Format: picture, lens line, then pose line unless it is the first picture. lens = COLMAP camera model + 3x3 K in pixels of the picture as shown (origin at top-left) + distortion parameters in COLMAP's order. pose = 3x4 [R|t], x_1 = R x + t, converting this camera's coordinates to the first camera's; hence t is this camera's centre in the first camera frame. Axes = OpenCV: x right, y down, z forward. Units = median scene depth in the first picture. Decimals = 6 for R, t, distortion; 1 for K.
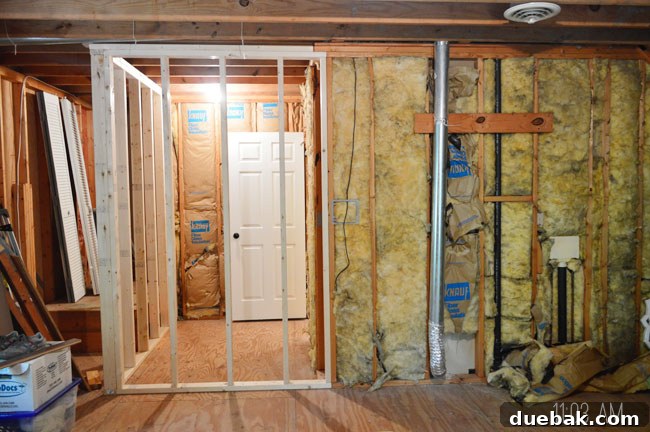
lens RADIAL K [[529.8, 0, 325.0], [0, 529.8, 216.0], [0, 0, 1]] dist [-0.001338, 0.002735]
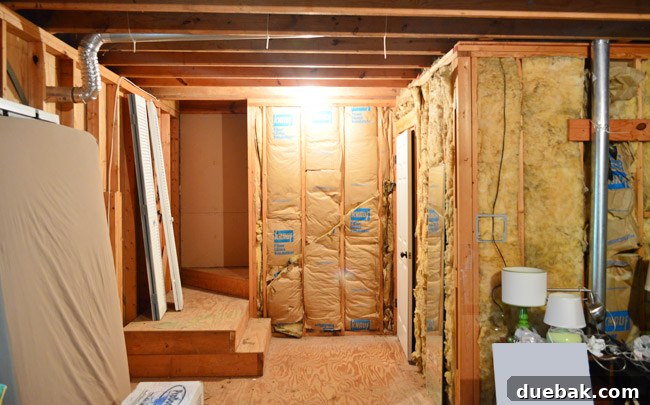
lens RADIAL K [[512.8, 0, 324.4], [0, 512.8, 190.4], [0, 0, 1]] dist [-0.001091, 0.003133]
pose [[0.999916, 0.006812, -0.011071, -0.233208], [-0.007363, 0.998697, -0.050497, -0.025370], [0.010712, 0.050574, 0.998663, 0.130787]]
